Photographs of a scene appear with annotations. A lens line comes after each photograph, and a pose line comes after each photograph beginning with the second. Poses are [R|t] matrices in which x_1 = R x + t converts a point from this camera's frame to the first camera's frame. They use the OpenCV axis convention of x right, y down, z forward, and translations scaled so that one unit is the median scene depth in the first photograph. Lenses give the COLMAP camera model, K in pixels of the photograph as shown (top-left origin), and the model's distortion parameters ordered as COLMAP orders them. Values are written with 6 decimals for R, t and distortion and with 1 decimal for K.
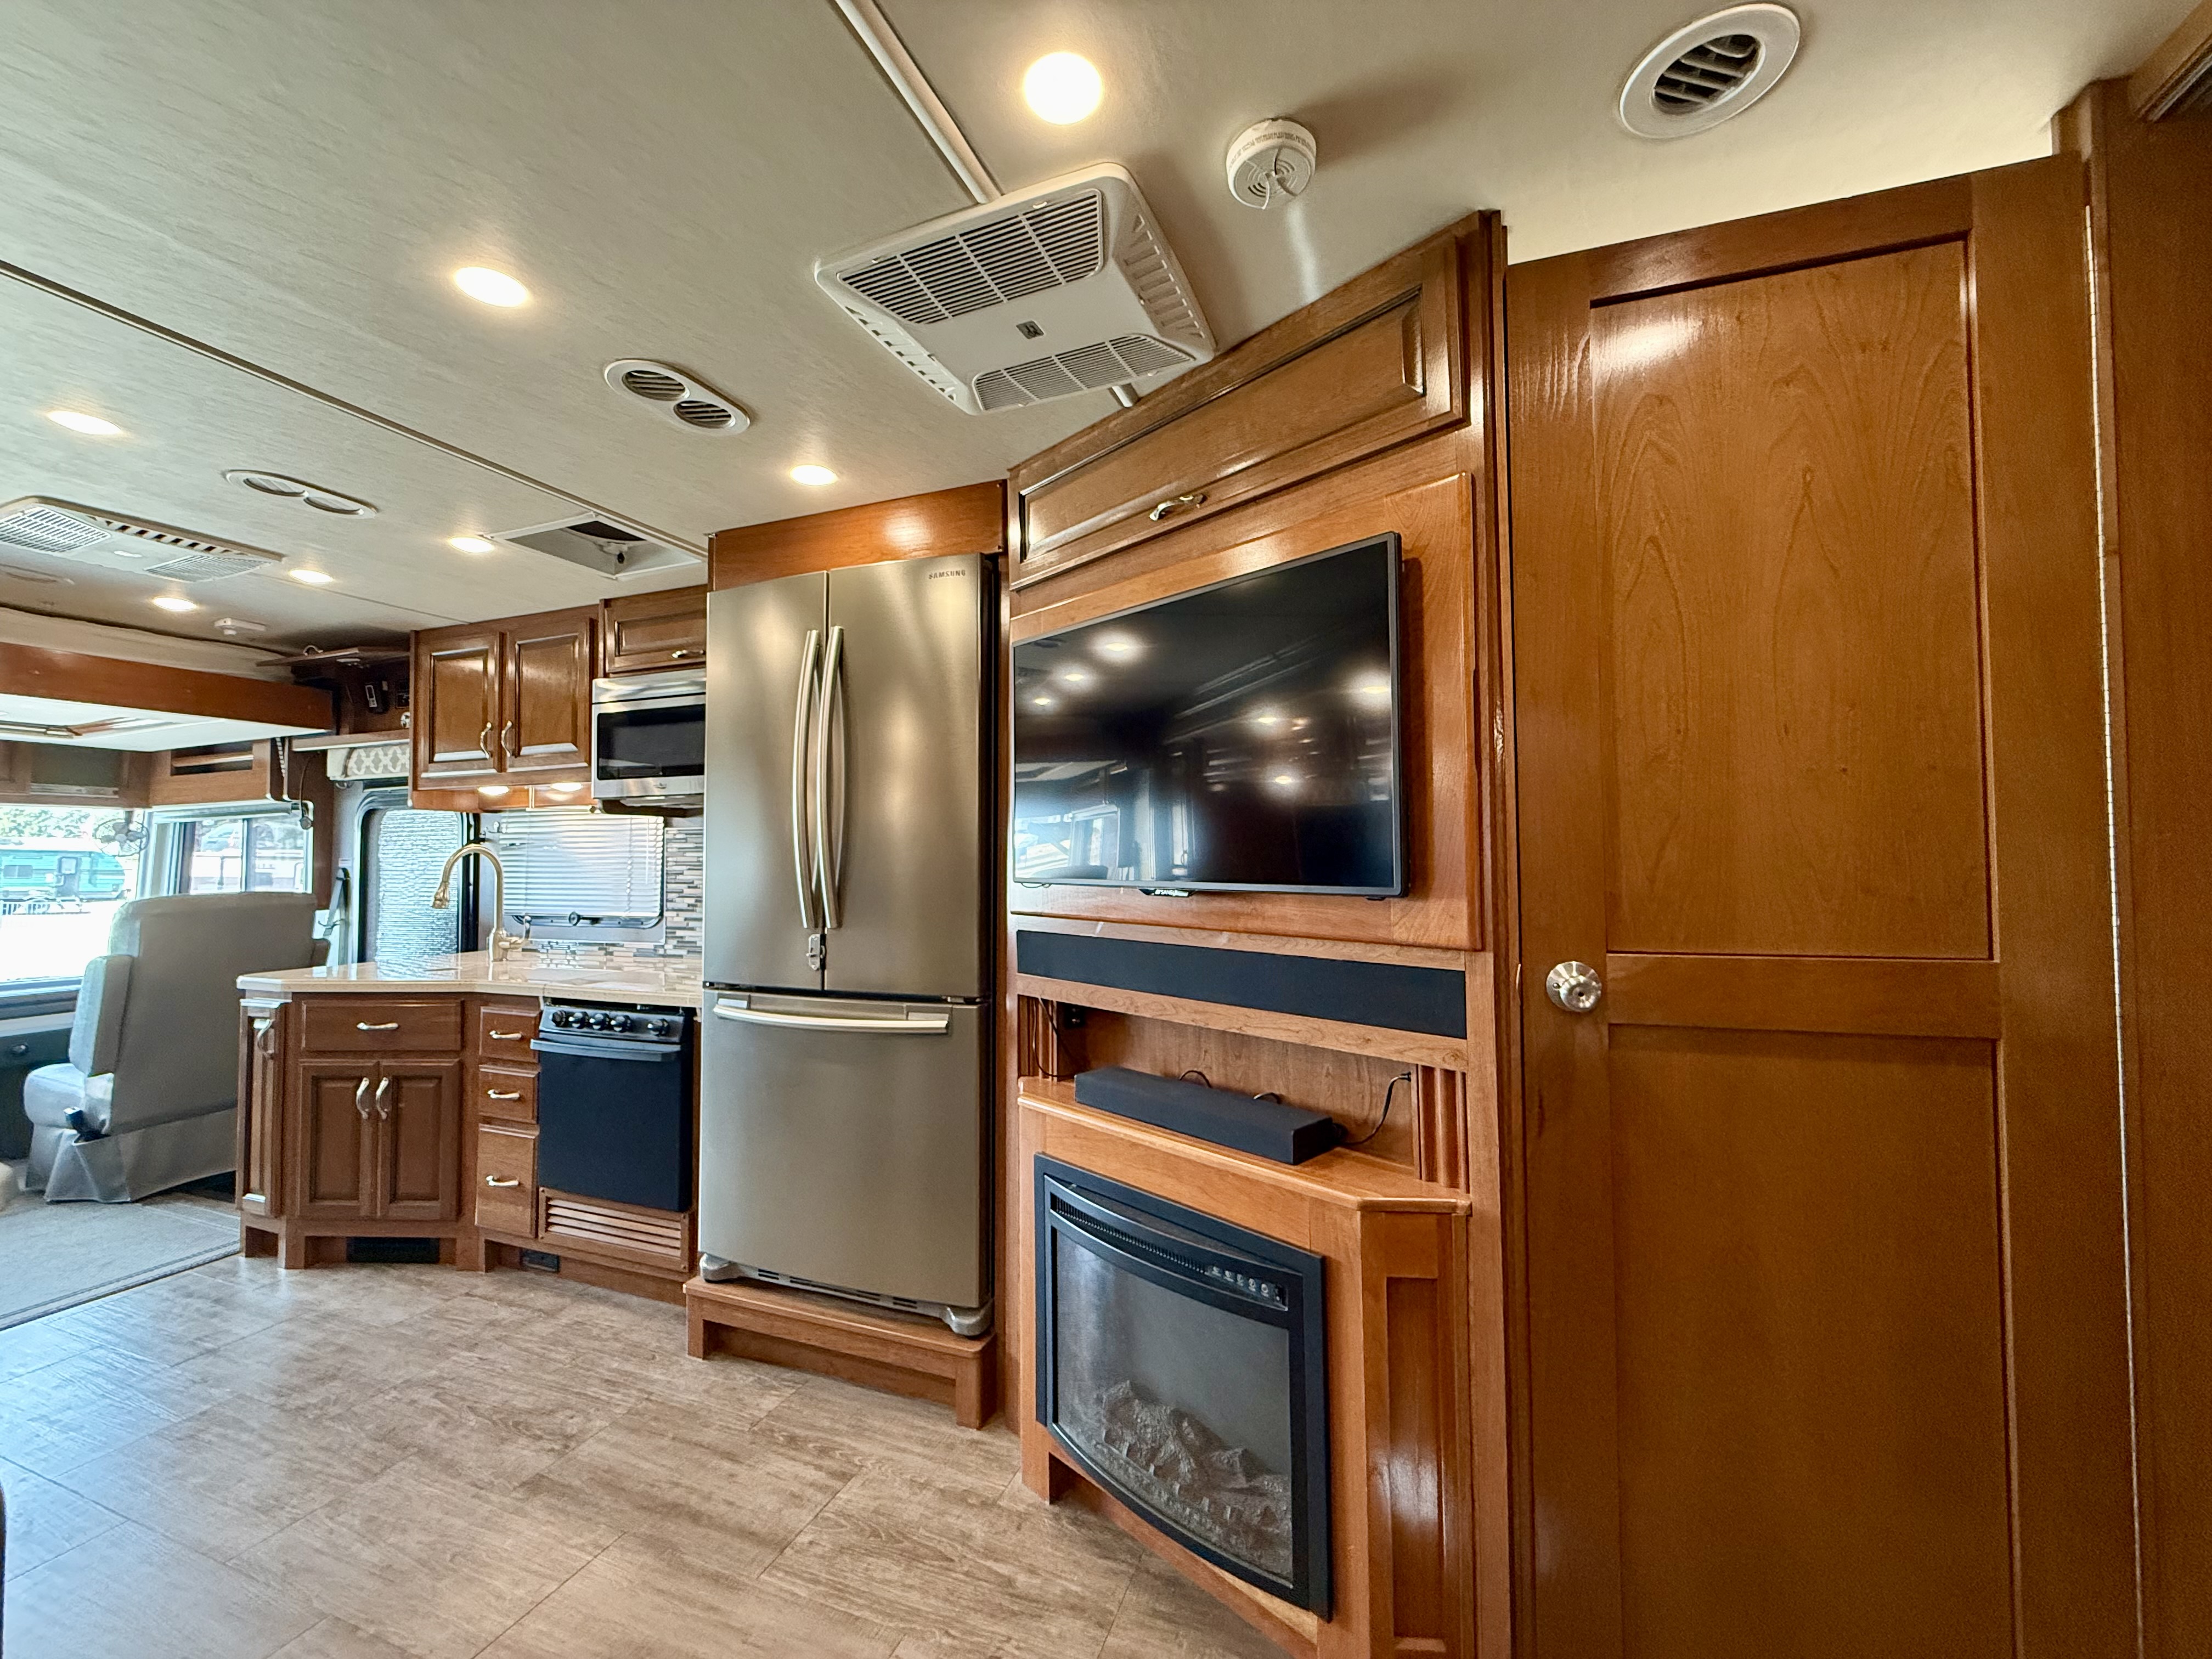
lens RADIAL K [[880.2, 0, 1100.8], [0, 880.2, 834.3], [0, 0, 1]] dist [0.002587, -0.000150]
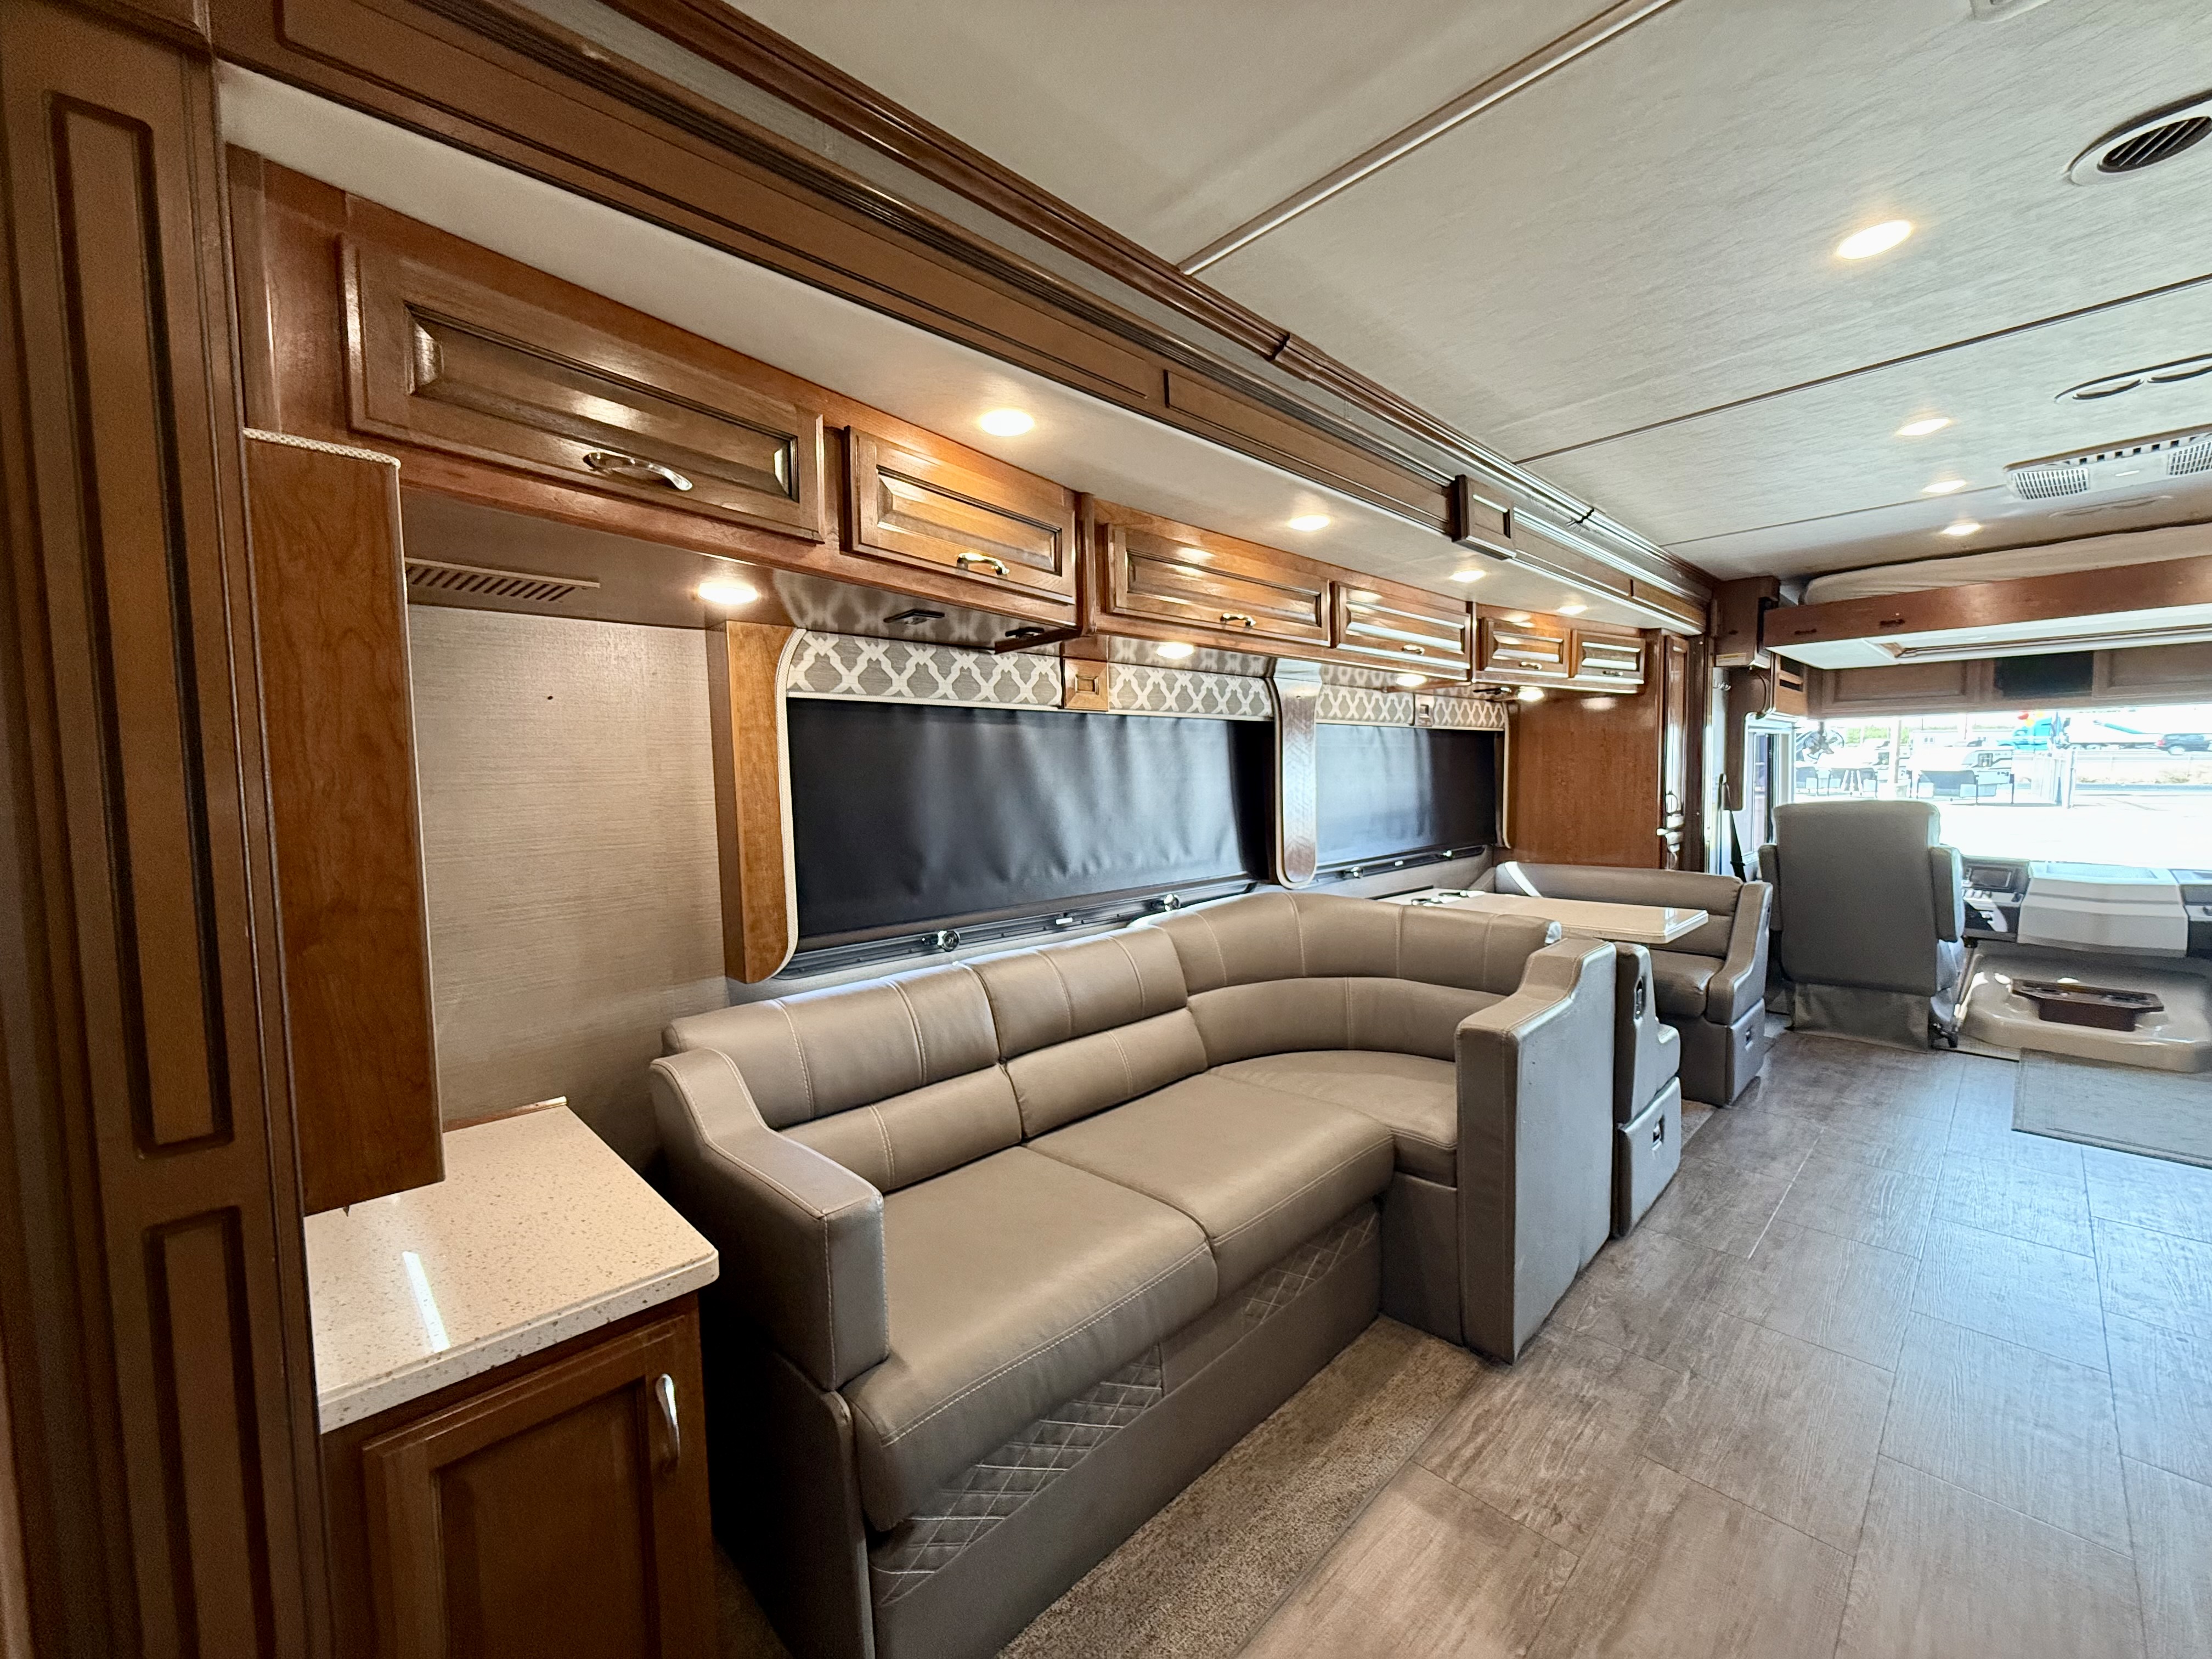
lens RADIAL K [[880.2, 0, 1109.5], [0, 880.2, 831.9], [0, 0, 1]] dist [0.002587, -0.000150]
pose [[-0.423795, 0.069648, -0.903076, 0.375803], [0.046117, 0.997405, 0.055281, 0.000918], [0.904583, -0.018219, -0.425908, 0.304589]]
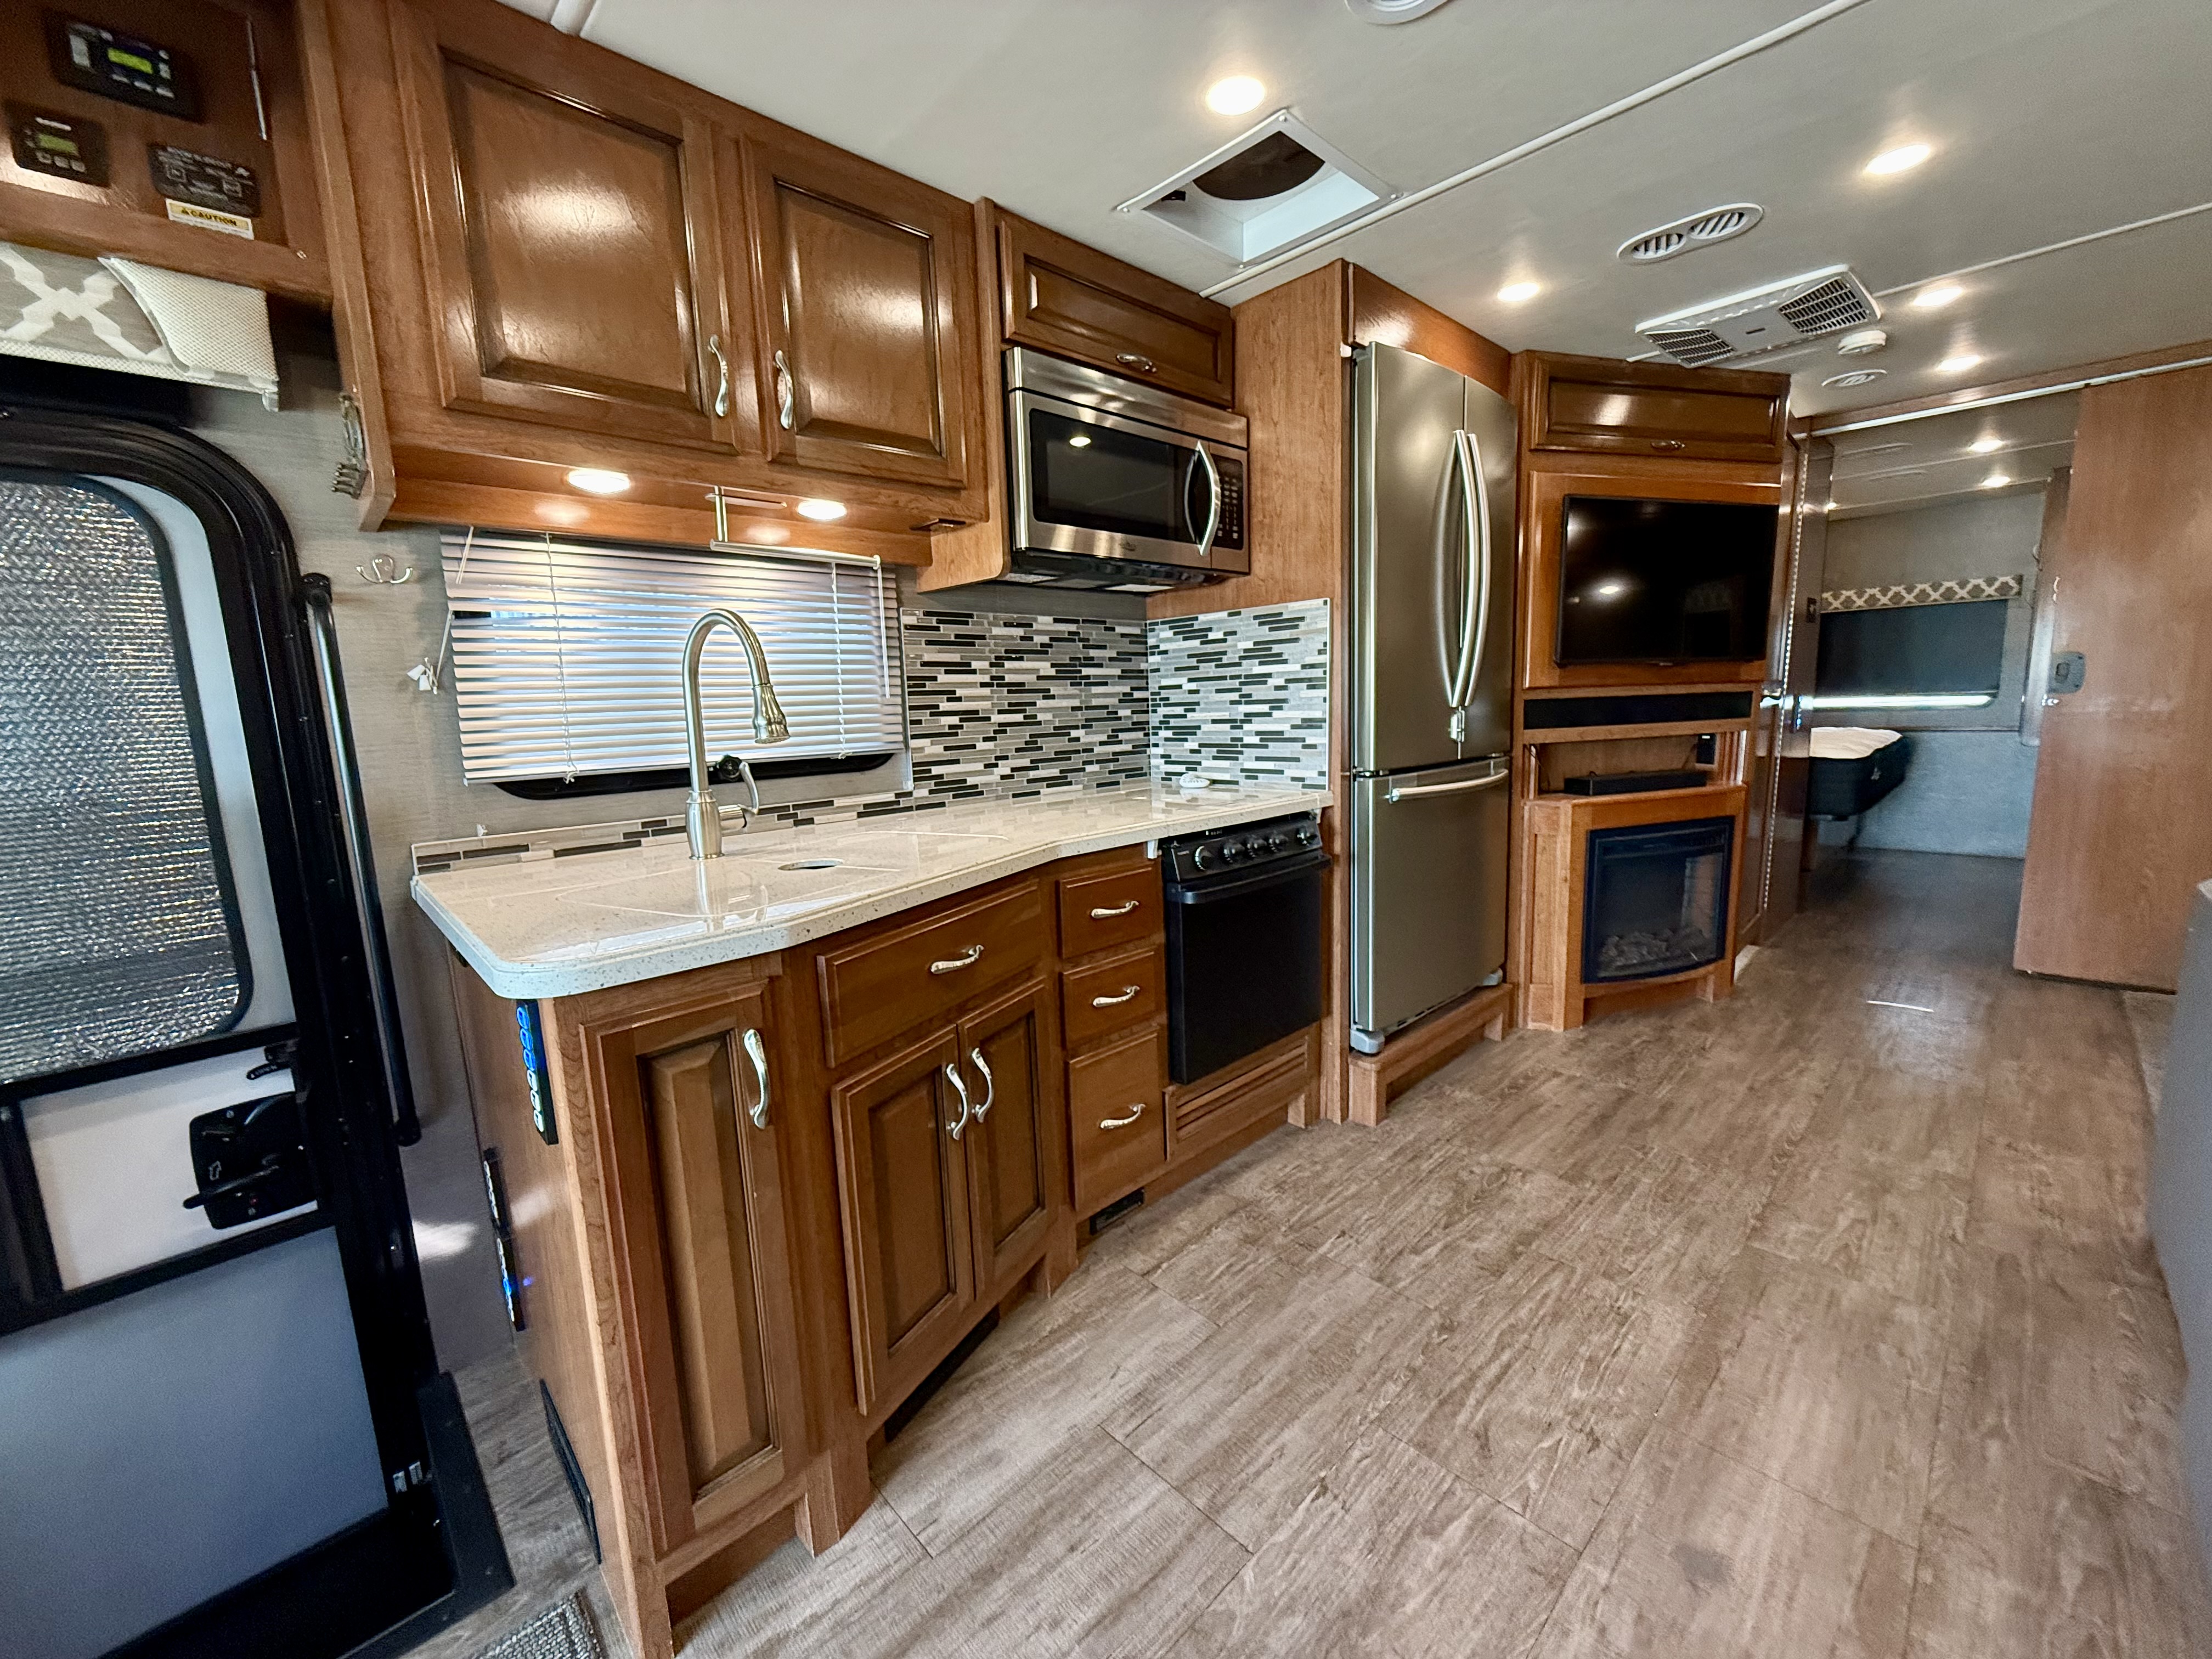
lens RADIAL K [[880.2, 0, 1109.2], [0, 880.2, 829.5], [0, 0, 1]] dist [0.002587, -0.000150]
pose [[0.427149, -0.137666, 0.893640, -1.269029], [0.009215, 0.988953, 0.147945, 0.073316], [-0.904135, -0.054960, 0.423698, 0.735865]]
